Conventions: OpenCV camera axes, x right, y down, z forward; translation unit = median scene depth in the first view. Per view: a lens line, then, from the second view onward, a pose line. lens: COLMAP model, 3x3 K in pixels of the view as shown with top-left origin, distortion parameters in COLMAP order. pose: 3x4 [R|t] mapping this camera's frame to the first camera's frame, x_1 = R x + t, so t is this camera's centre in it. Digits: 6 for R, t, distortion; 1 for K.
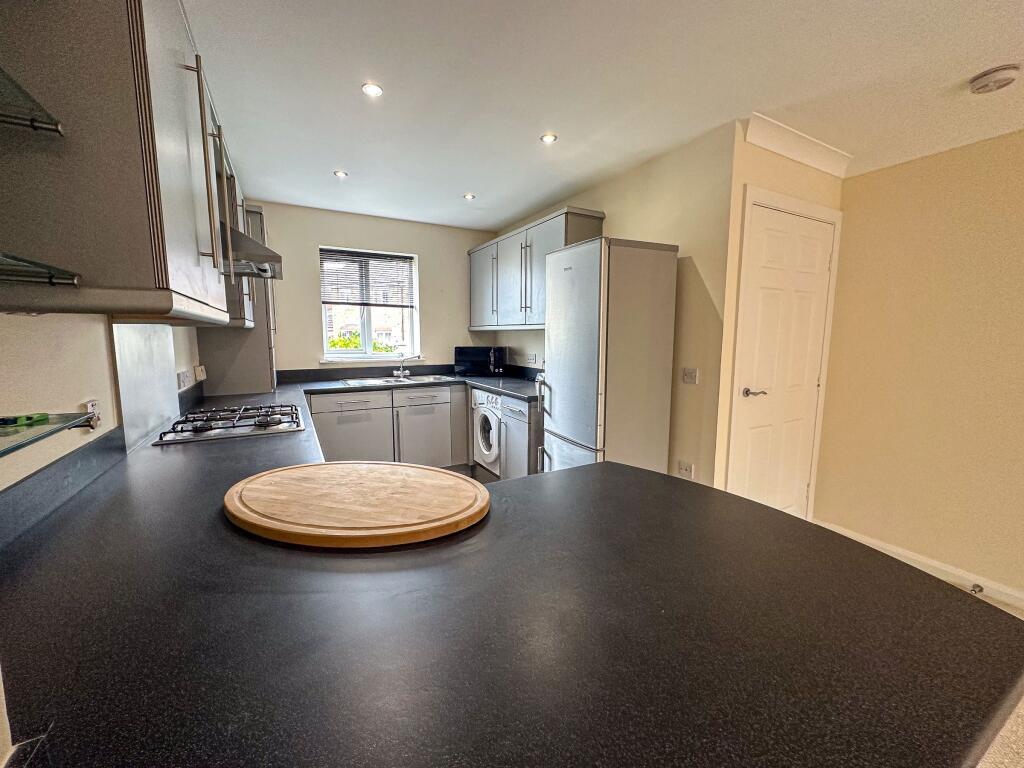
lens RADIAL K [[412.9, 0, 507.4], [0, 412.9, 378.5], [0, 0, 1]] dist [-0.004048, 0.000726]
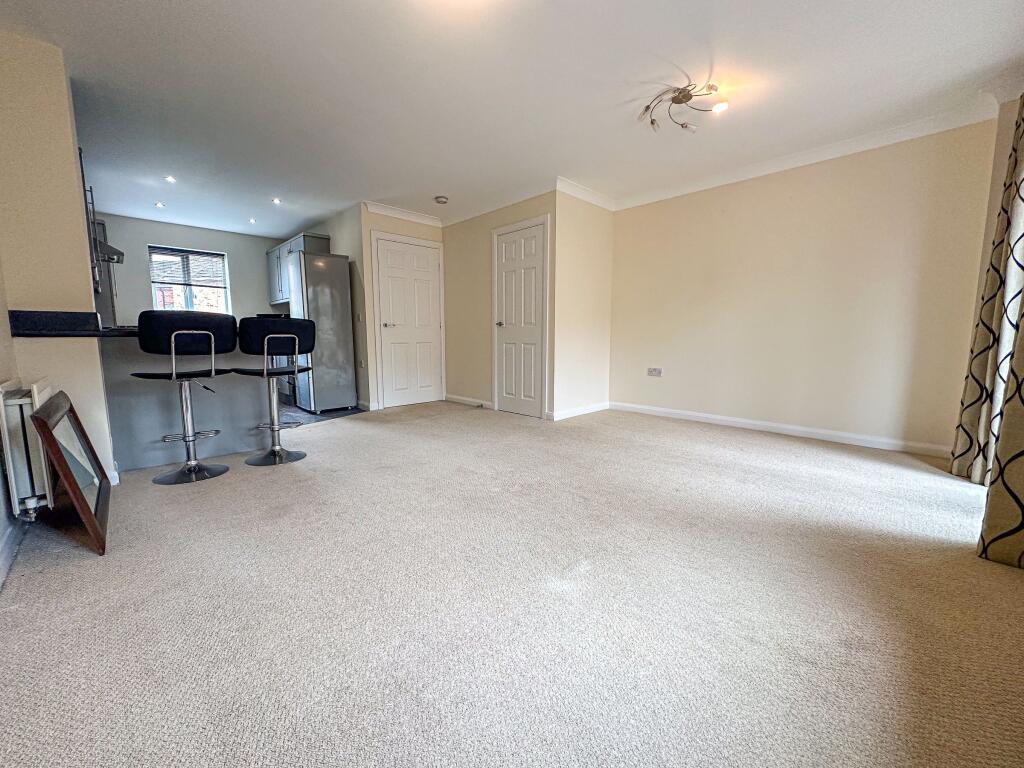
lens RADIAL K [[412.9, 0, 512.6], [0, 412.9, 381.1], [0, 0, 1]] dist [-0.004048, 0.000726]
pose [[0.962251, -0.034045, 0.270025, 0.414734], [0.033990, 0.999410, 0.004881, 0.223664], [-0.270032, 0.004482, 0.962841, -0.831150]]
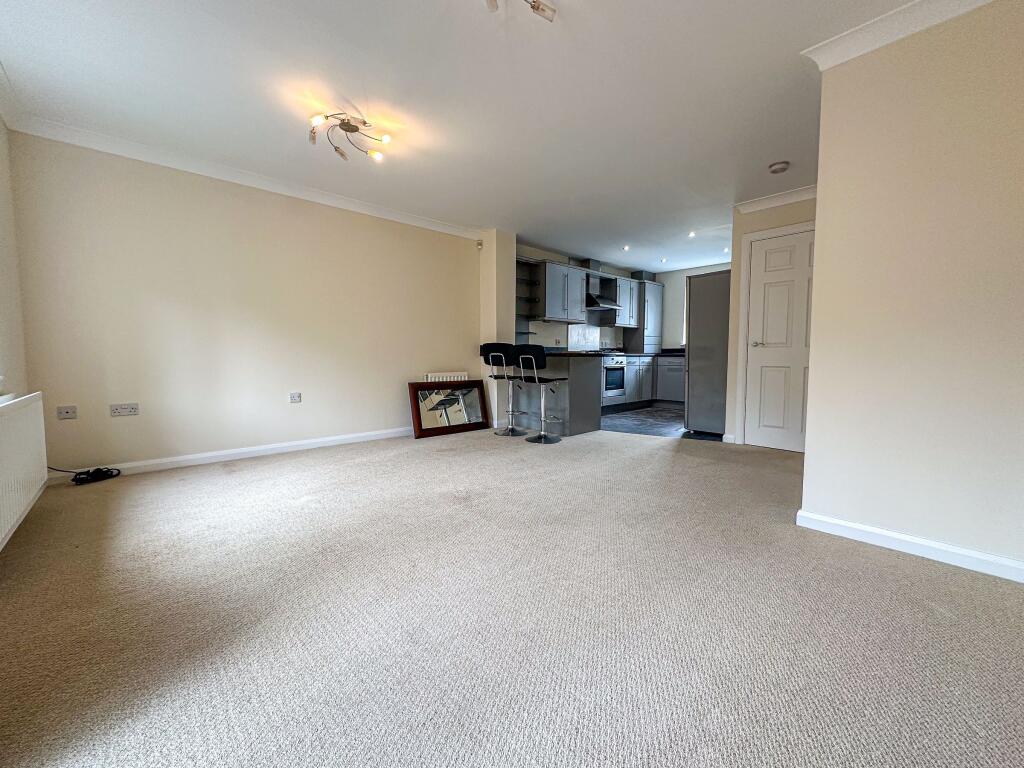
lens RADIAL K [[412.9, 0, 510.3], [0, 412.9, 383.6], [0, 0, 1]] dist [-0.004048, 0.000726]
pose [[0.232500, 0.065230, -0.970406, 1.360346], [-0.109340, 0.993176, 0.040563, 0.160976], [0.966431, 0.096674, 0.238046, -0.274181]]
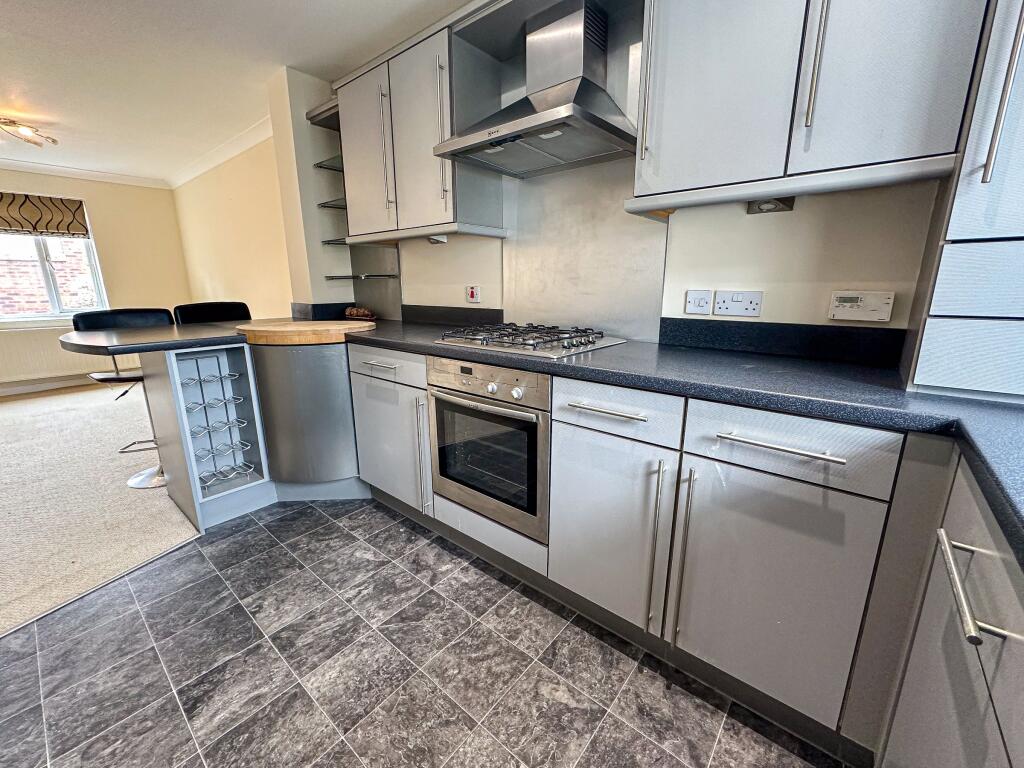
lens RADIAL K [[412.9, 0, 506.2], [0, 412.9, 381.6], [0, 0, 1]] dist [-0.004048, 0.000726]
pose [[-0.932658, 0.086475, -0.350245, -0.165278], [-0.036726, 0.943044, 0.330634, -0.055620], [0.358888, 0.321231, -0.876362, 0.974360]]
